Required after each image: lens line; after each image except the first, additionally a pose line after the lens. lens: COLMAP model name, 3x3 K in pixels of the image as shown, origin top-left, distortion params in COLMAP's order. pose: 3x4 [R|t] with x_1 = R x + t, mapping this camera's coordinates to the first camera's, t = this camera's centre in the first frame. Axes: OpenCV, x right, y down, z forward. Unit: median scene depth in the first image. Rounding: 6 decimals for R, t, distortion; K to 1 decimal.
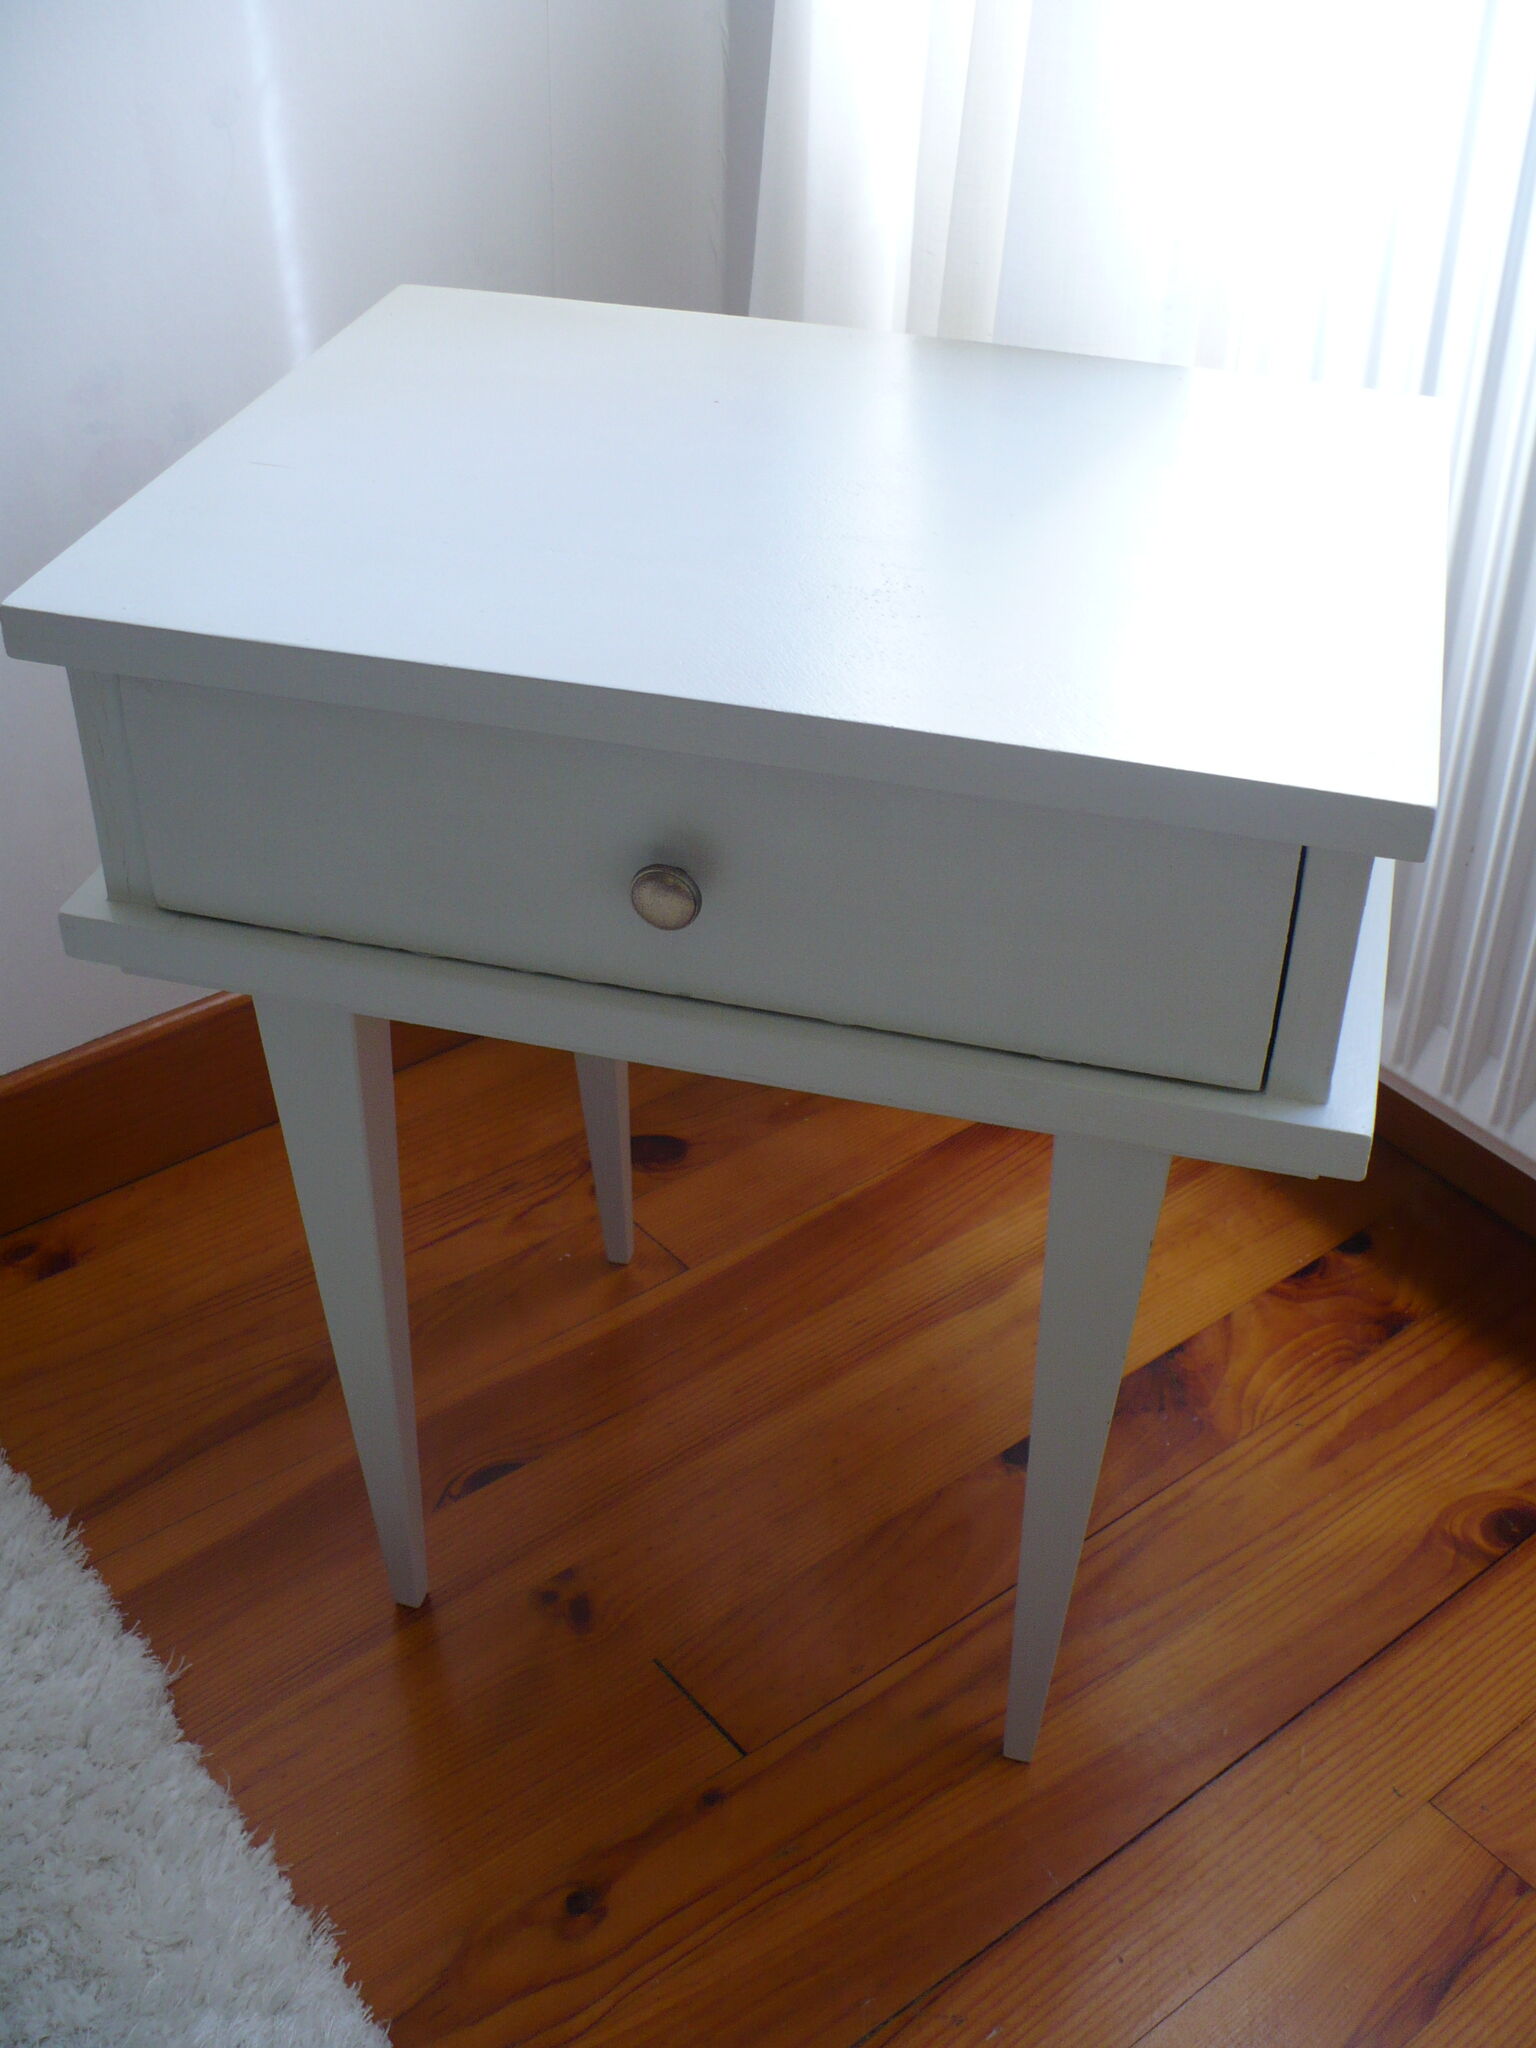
lens RADIAL K [[2324.6, 0, 771.8], [0, 2324.6, 999.0], [0, 0, 1]] dist [-0.297585, 0.435279]
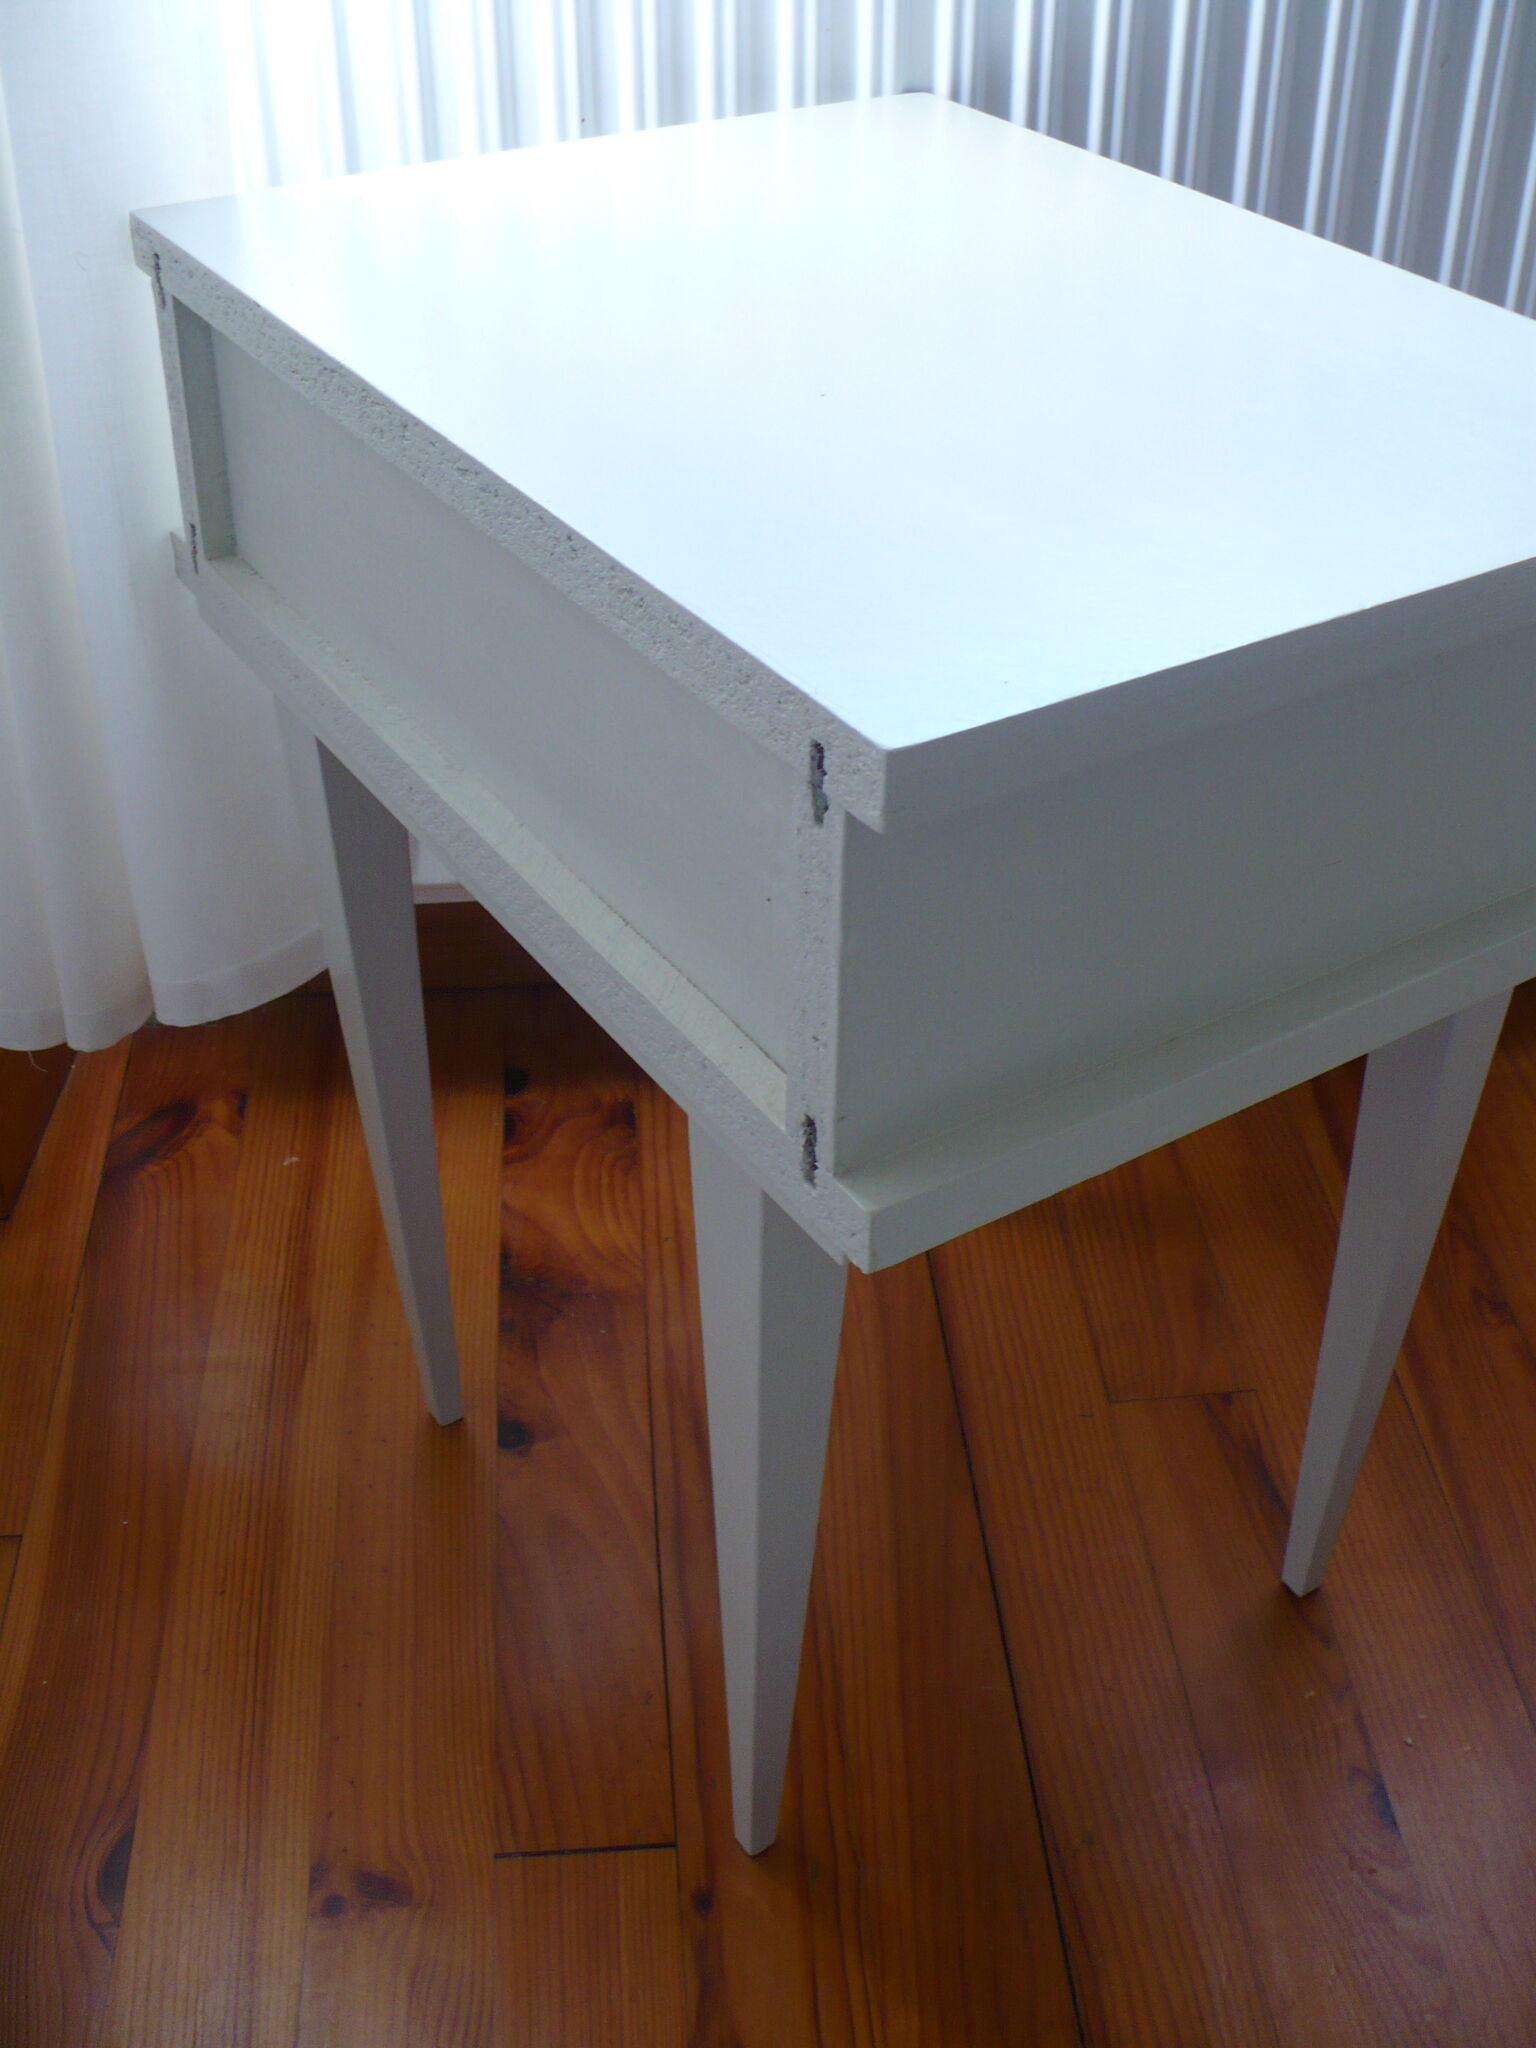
lens RADIAL K [[2317.2, 0, 803.9], [0, 2317.2, 1032.9], [0, 0, 1]] dist [-0.292081, 0.446474]
pose [[0.543412, -0.498657, 0.675311, -0.346628], [0.481006, 0.844258, 0.236351, -0.085938], [-0.687994, 0.196393, 0.698637, 0.271348]]
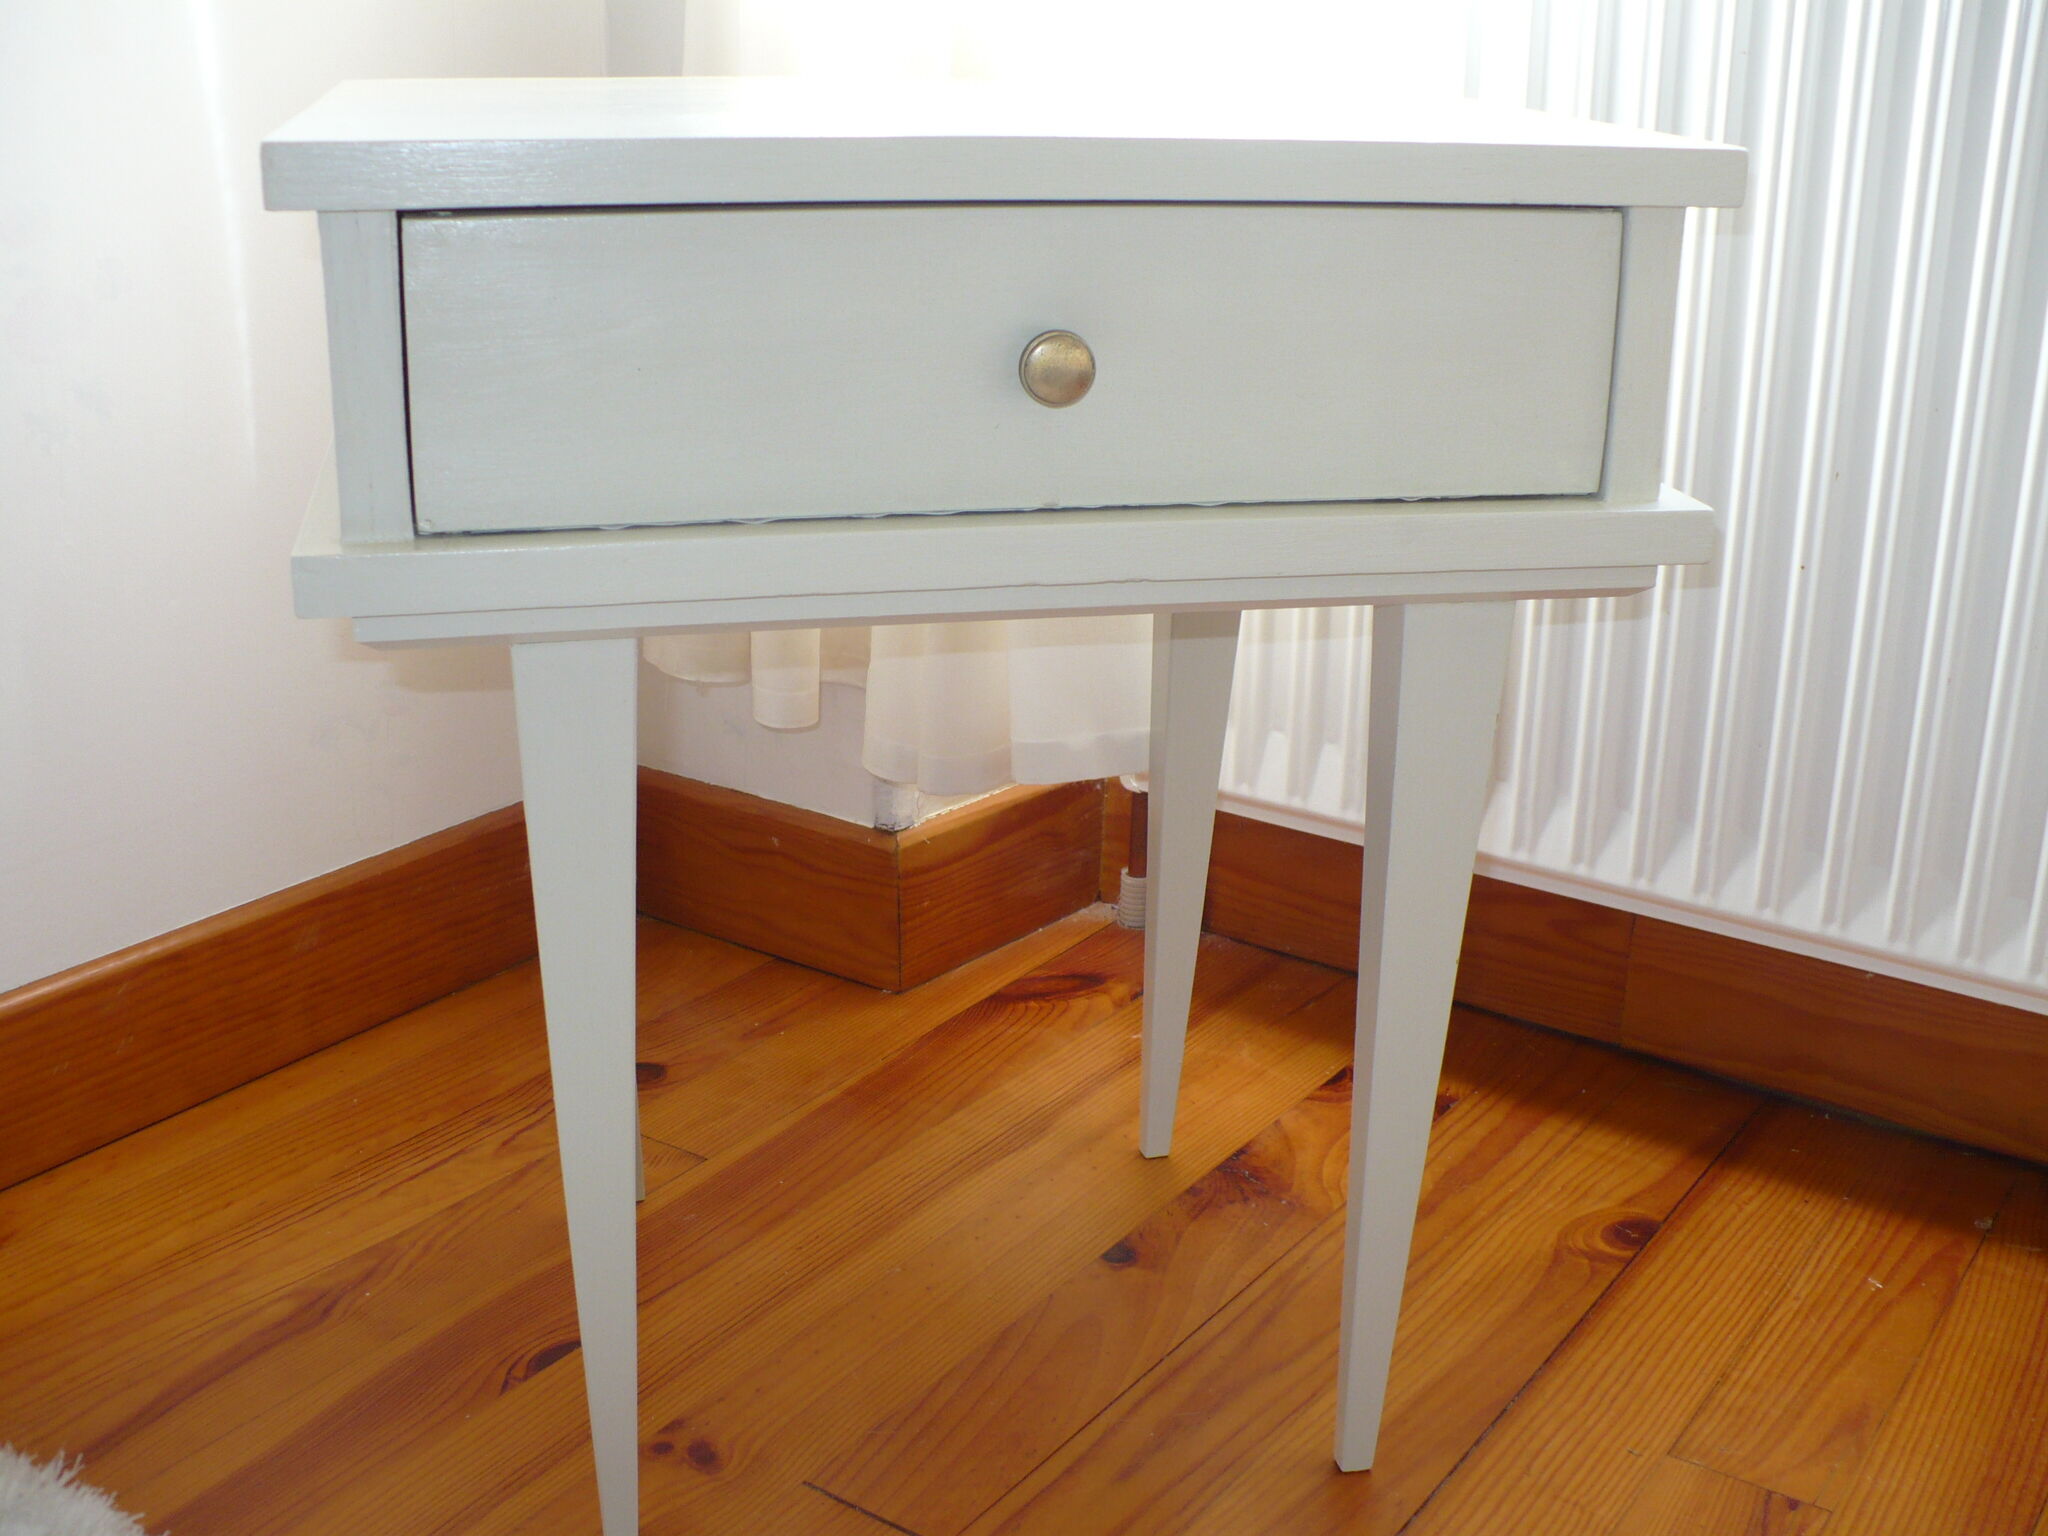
lens RADIAL K [[2317.2, 0, 981.2], [0, 2317.2, 762.2], [0, 0, 1]] dist [-0.292081, 0.446474]
pose [[0.961017, -0.093492, 0.260204, -0.165493], [0.160133, 0.955396, -0.248145, 0.226218], [-0.225398, 0.280138, 0.933123, 0.094208]]
